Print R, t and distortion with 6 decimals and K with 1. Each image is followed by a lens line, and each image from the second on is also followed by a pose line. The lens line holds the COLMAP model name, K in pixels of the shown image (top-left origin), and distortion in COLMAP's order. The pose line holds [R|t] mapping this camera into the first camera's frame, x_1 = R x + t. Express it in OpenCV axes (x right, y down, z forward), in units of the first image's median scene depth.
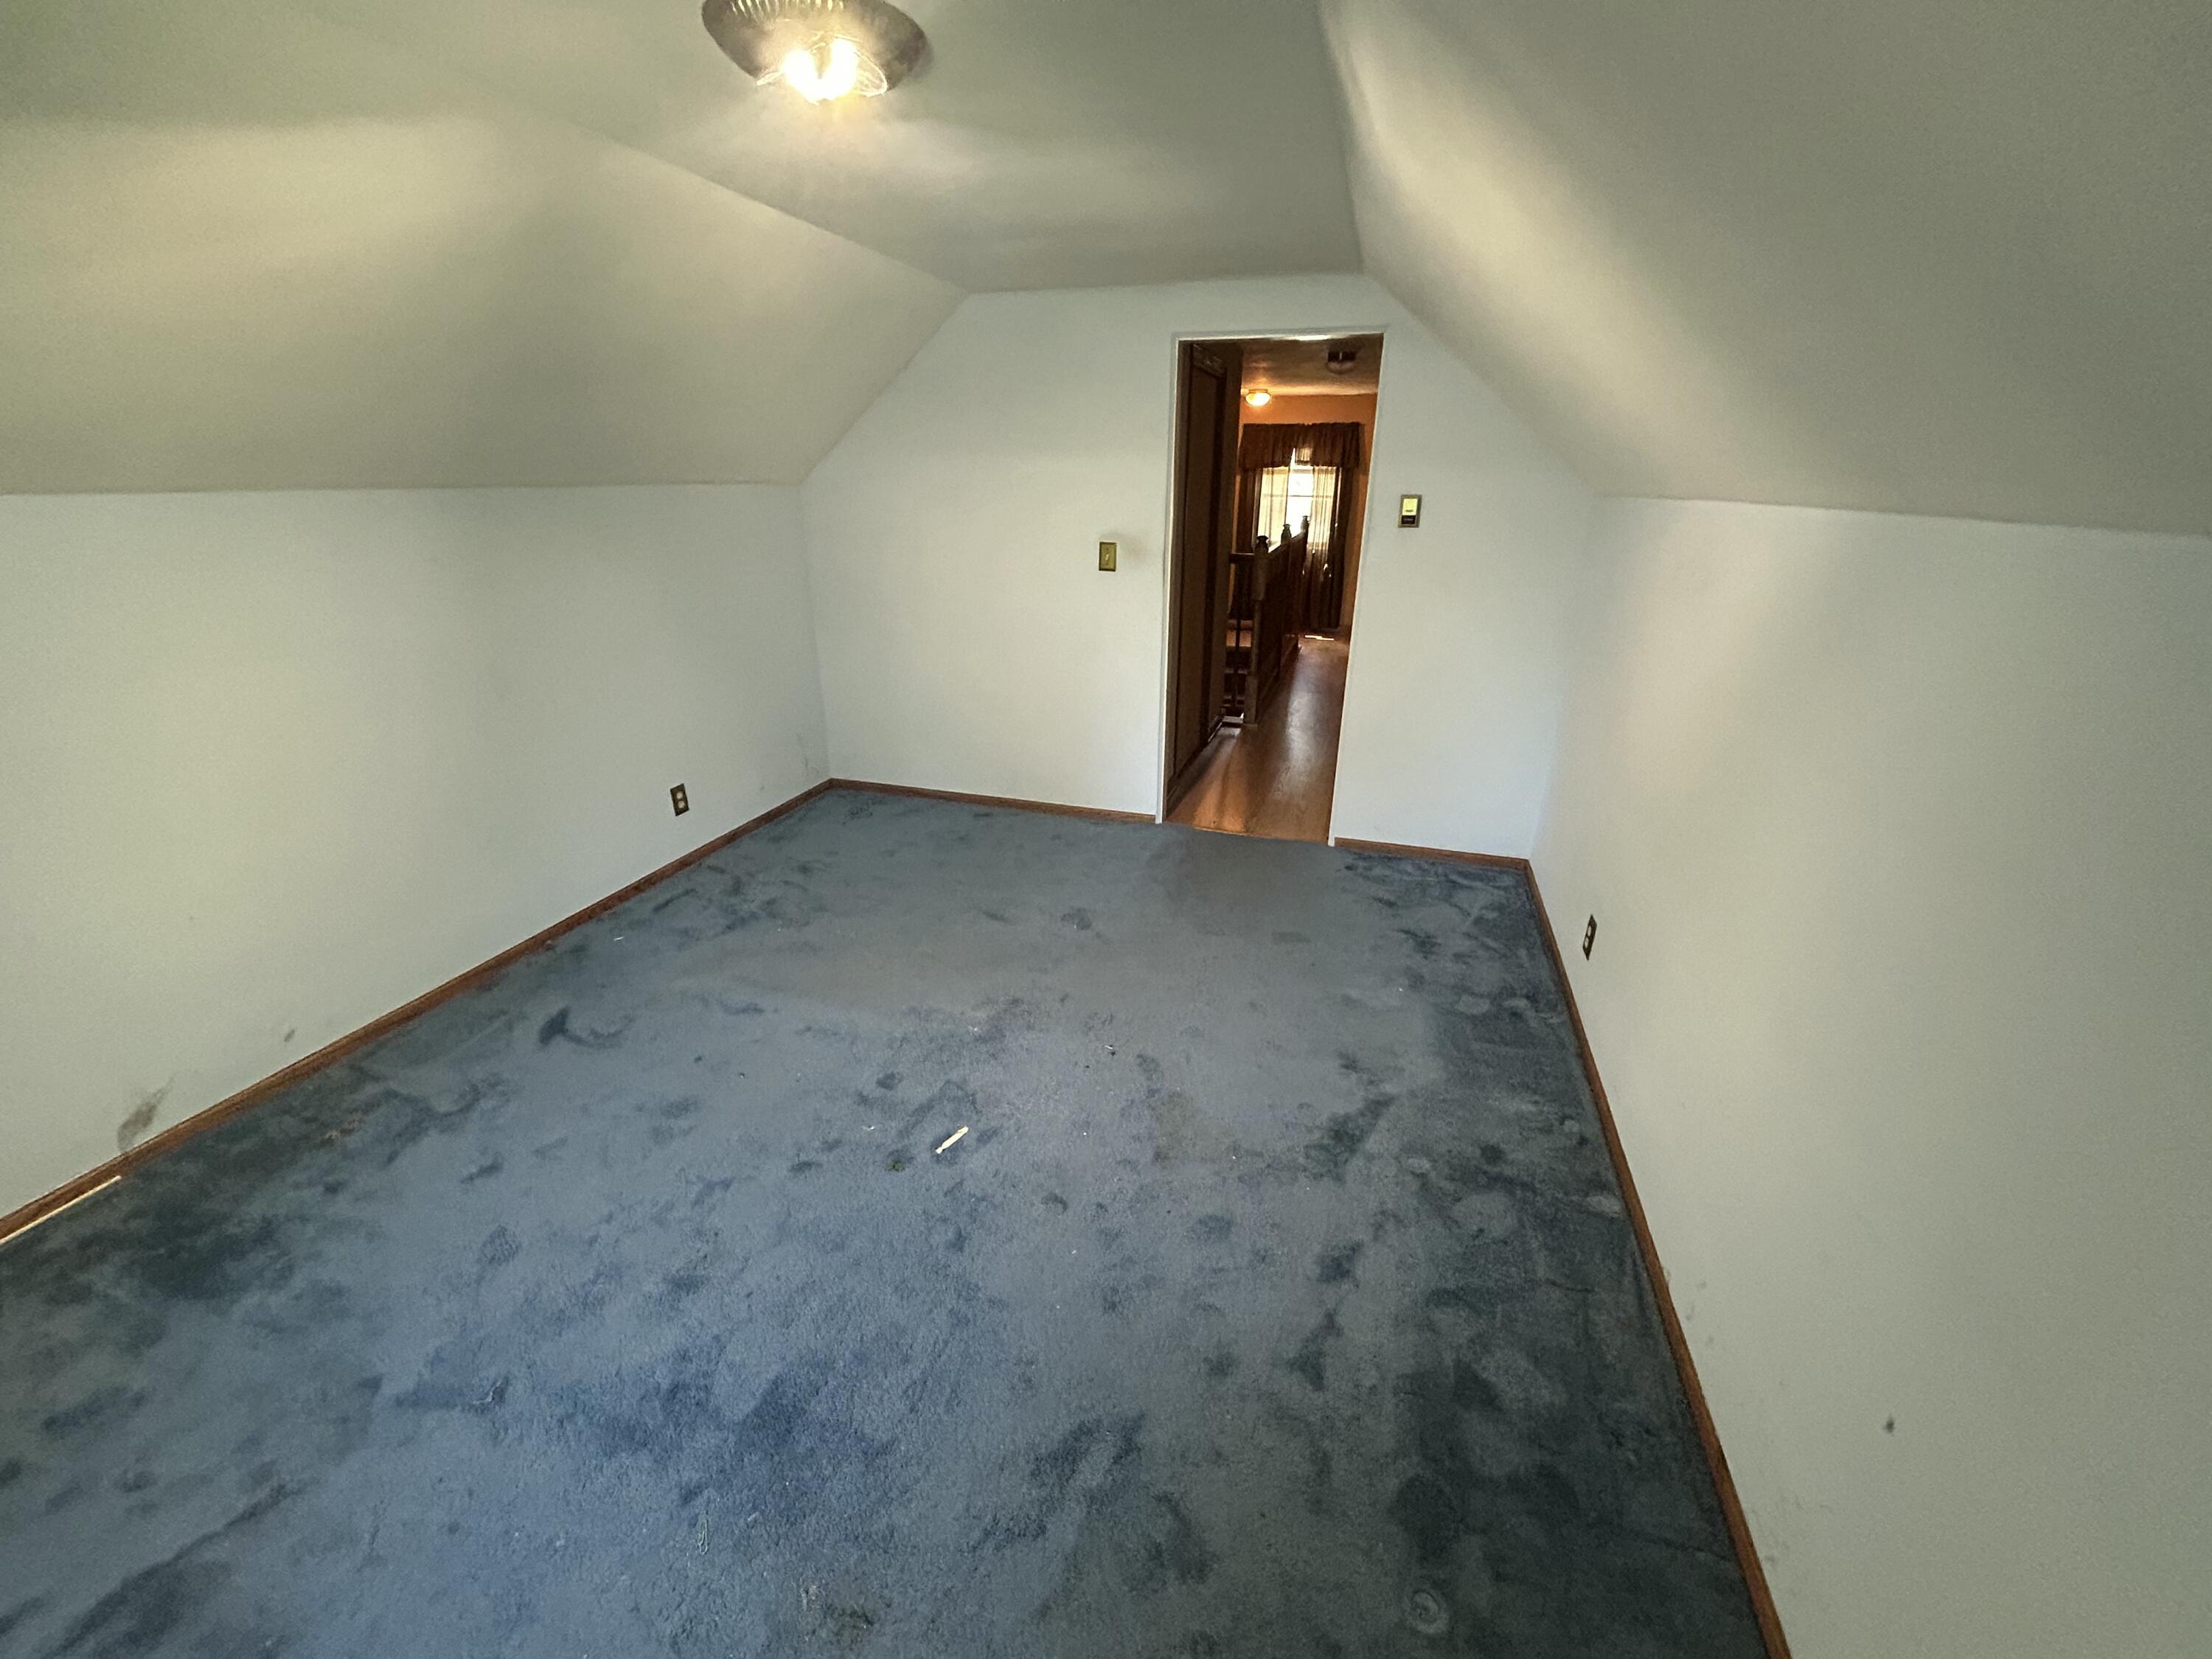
lens RADIAL K [[897.5, 0, 1112.0], [0, 897.5, 826.7], [0, 0, 1]] dist [0.000046, 0.000141]
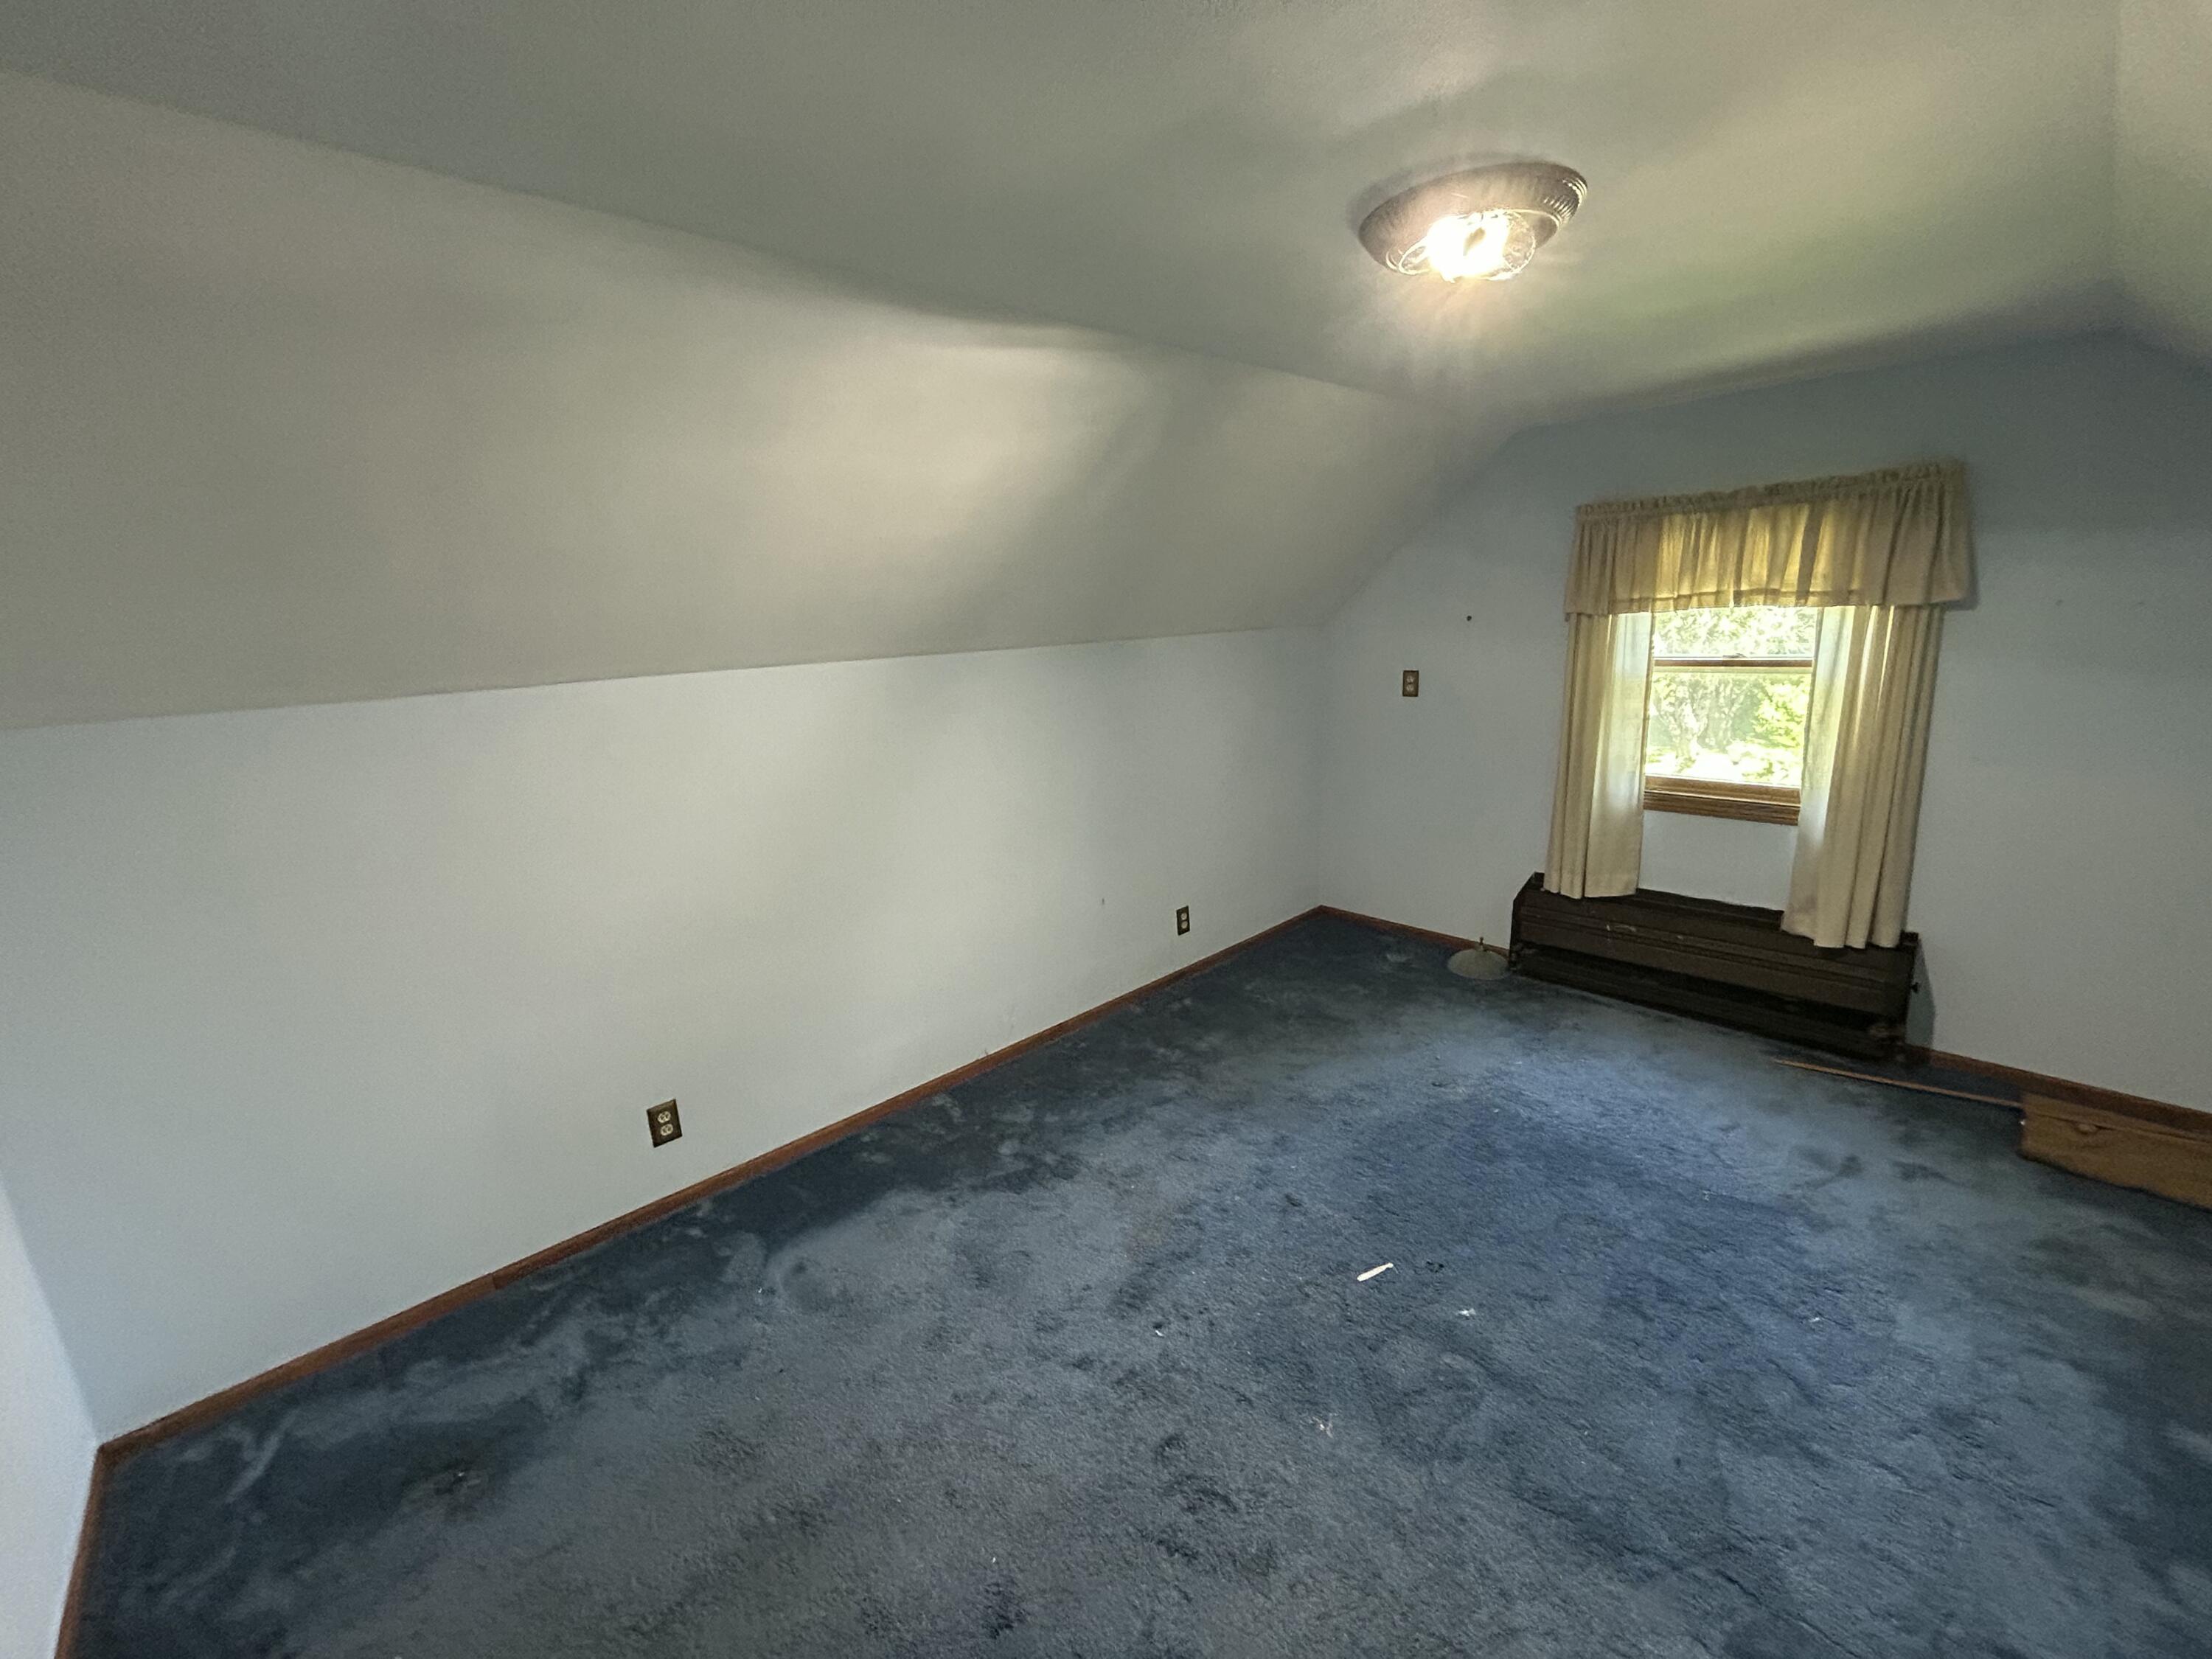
lens RADIAL K [[897.5, 0, 1111.1], [0, 897.5, 823.0], [0, 0, 1]] dist [0.000046, 0.000141]
pose [[-0.867373, -0.097483, 0.488017, -0.285801], [0.210007, 0.817338, 0.536521, -0.517842], [-0.451177, 0.567851, -0.688465, 1.216413]]
